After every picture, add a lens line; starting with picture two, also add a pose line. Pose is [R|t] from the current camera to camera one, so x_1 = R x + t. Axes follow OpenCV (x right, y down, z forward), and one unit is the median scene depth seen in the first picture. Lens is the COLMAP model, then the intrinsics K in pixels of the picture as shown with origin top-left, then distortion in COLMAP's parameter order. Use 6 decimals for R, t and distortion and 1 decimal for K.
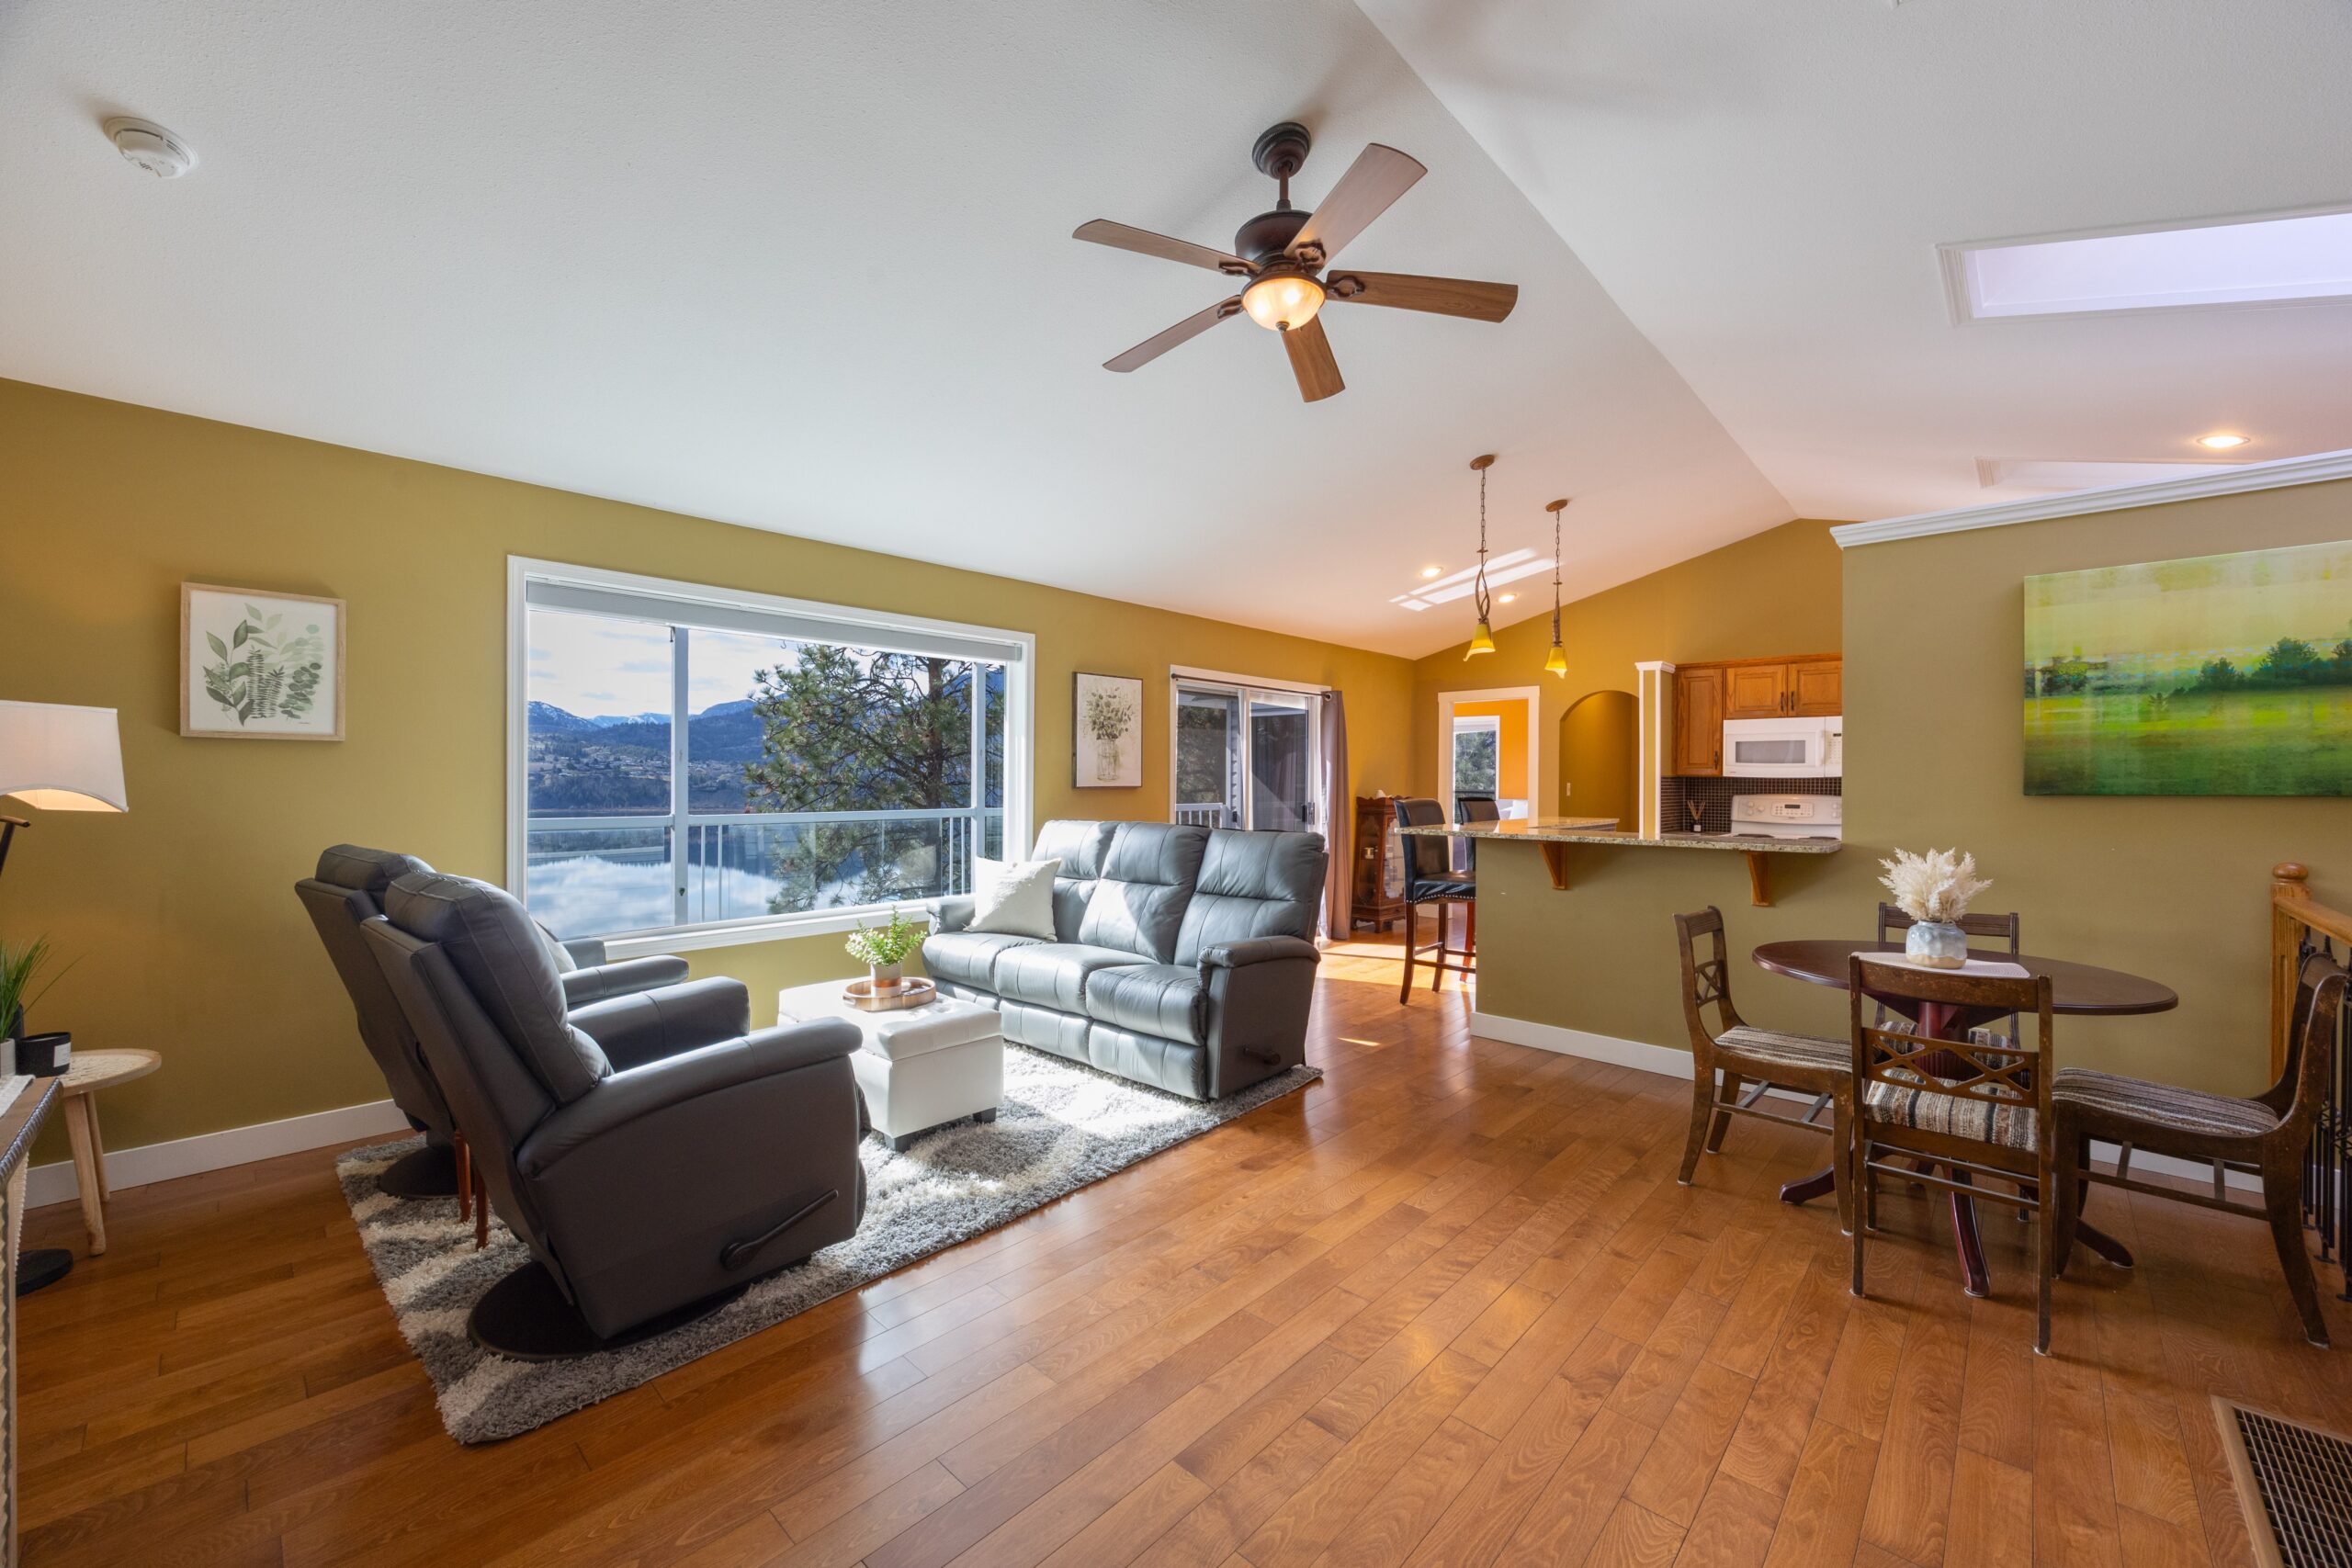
lens RADIAL K [[909.1, 0, 1168.7], [0, 909.1, 781.1], [0, 0, 1]] dist [0.002258, 0.000137]
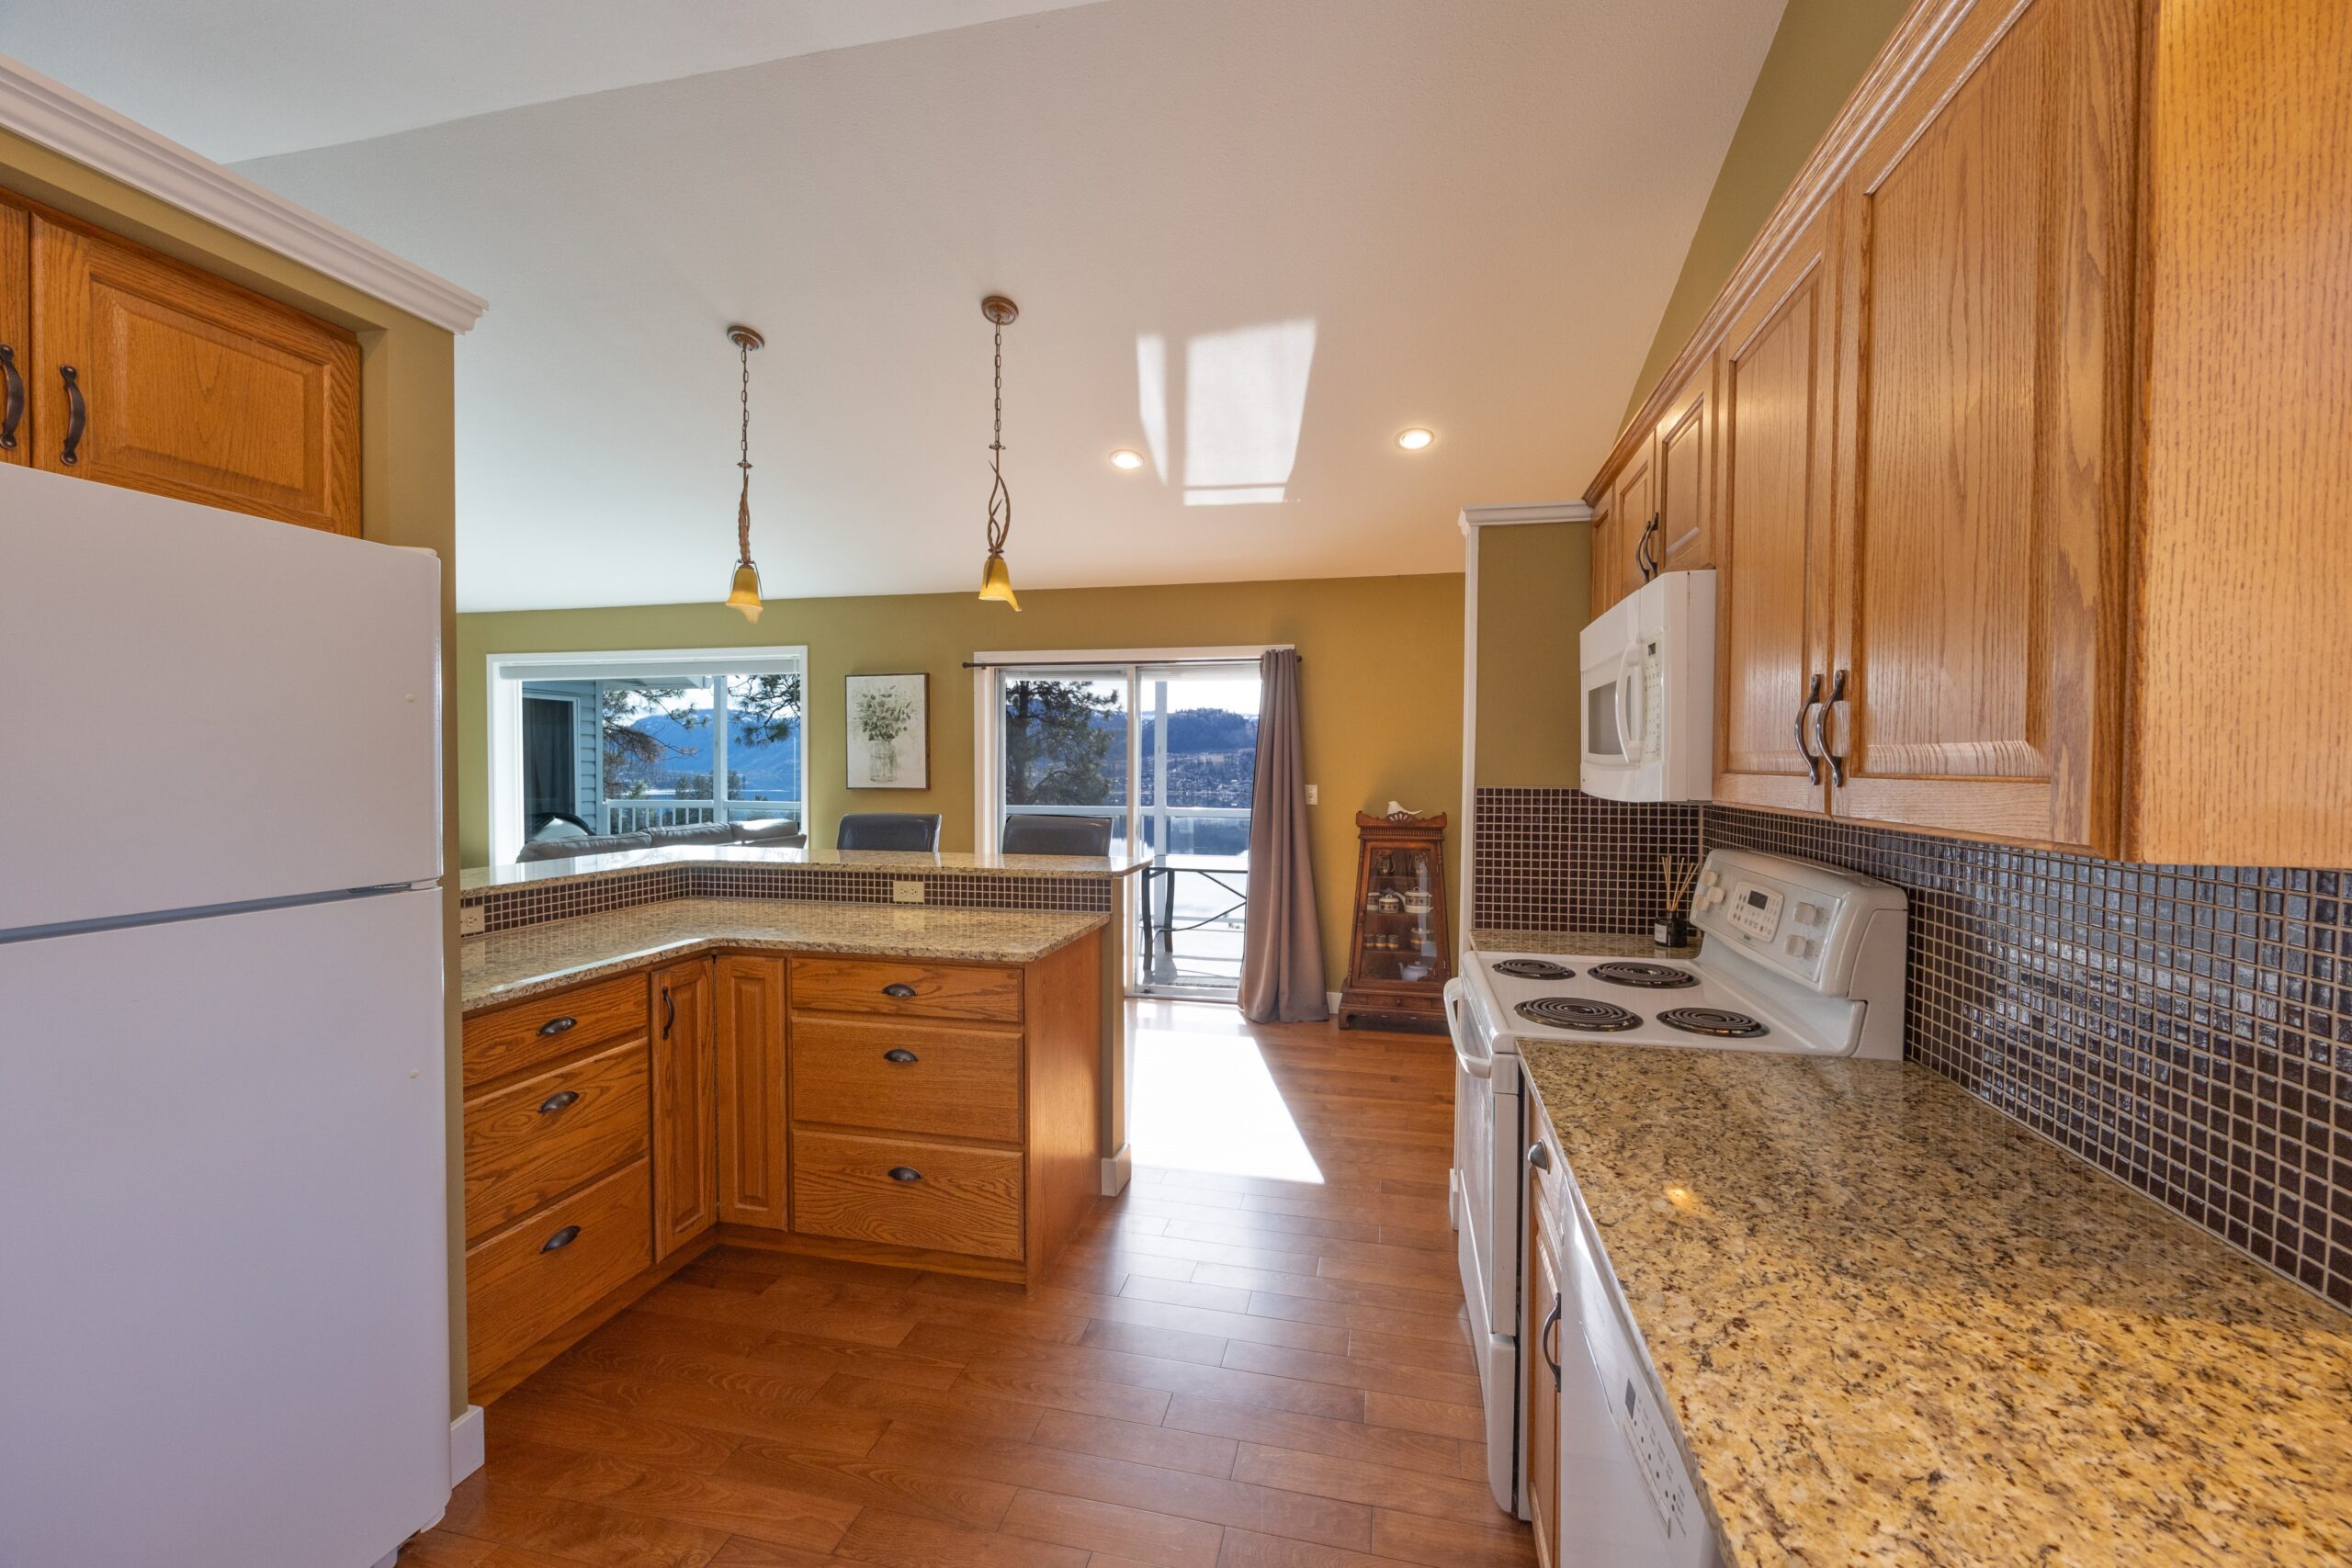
lens RADIAL K [[909.1, 0, 1168.7], [0, 909.1, 781.1], [0, 0, 1]] dist [0.002258, 0.000137]
pose [[0.506048, 0.013871, -0.862394, 1.151939], [-0.002381, 0.999889, 0.014685, -0.020158], [0.862502, -0.005378, 0.506025, 0.944443]]
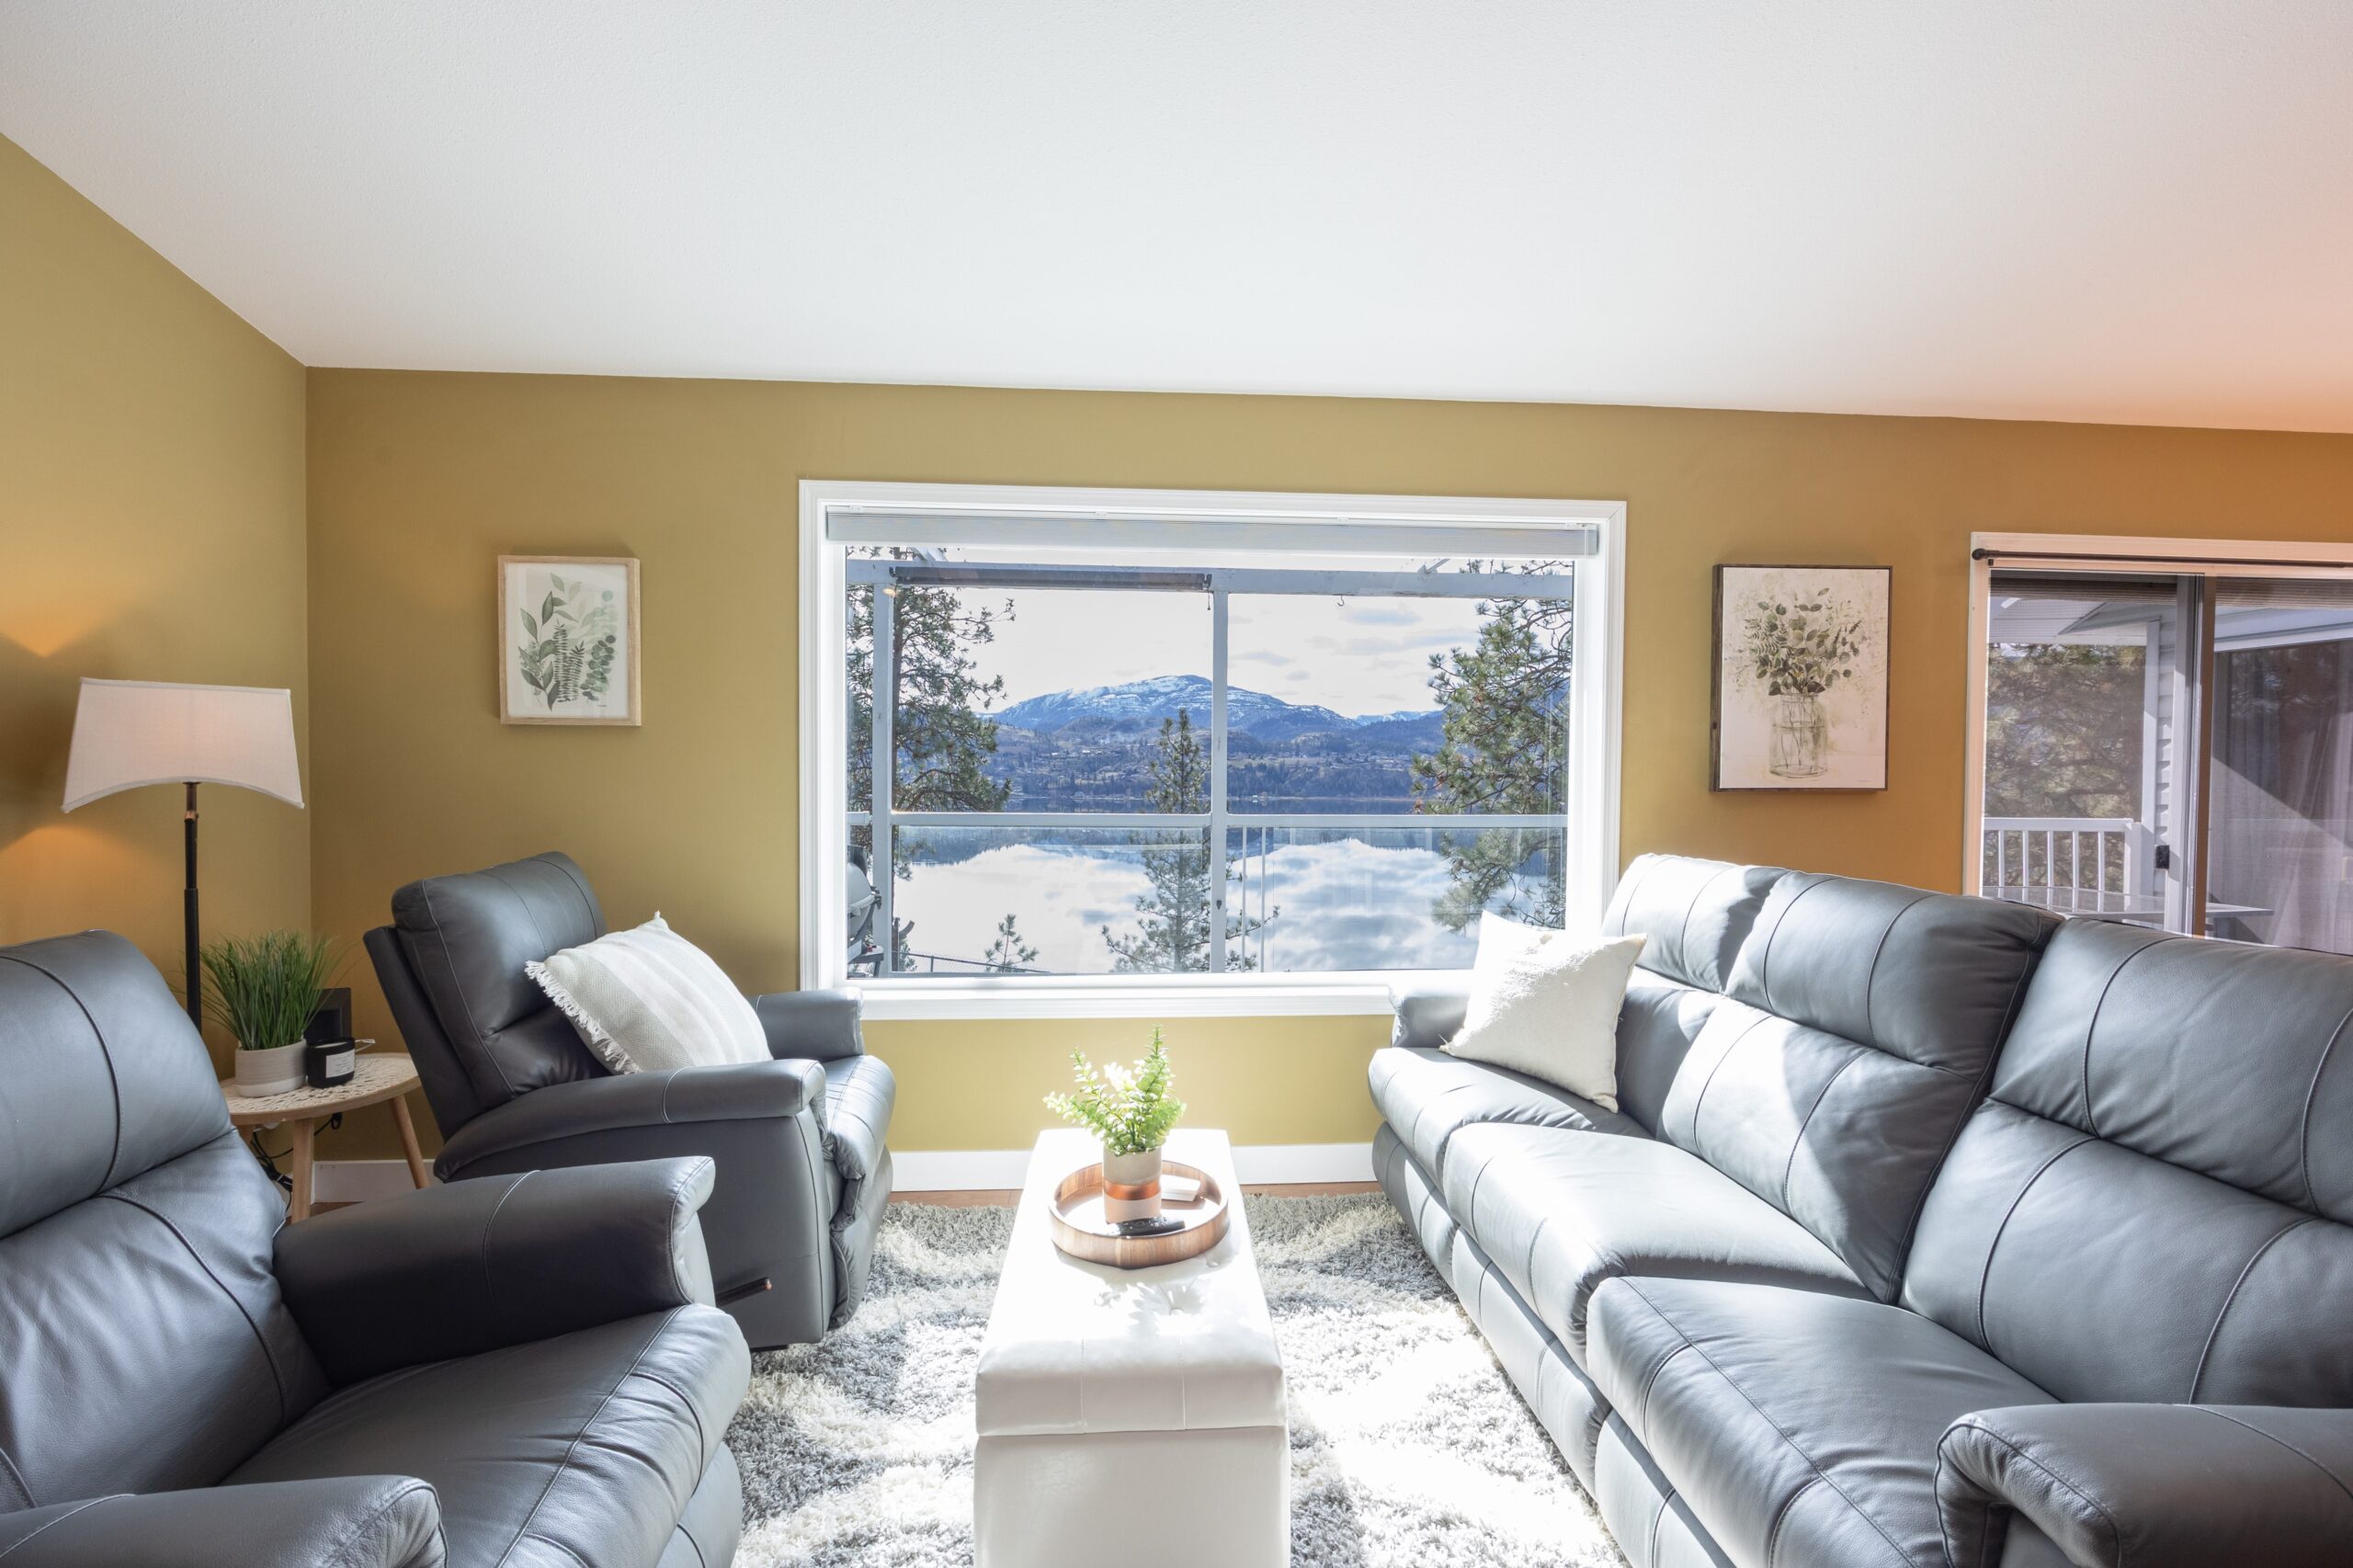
lens RADIAL K [[935.1, 0, 1176.5], [0, 935.1, 784.0], [0, 0, 1]] dist [-0.002635, 0.000010]
pose [[0.735282, 0.011541, -0.677663, 0.037371], [-0.004085, 0.999912, 0.012596, -0.001844], [0.677749, -0.006493, 0.735265, 0.478329]]
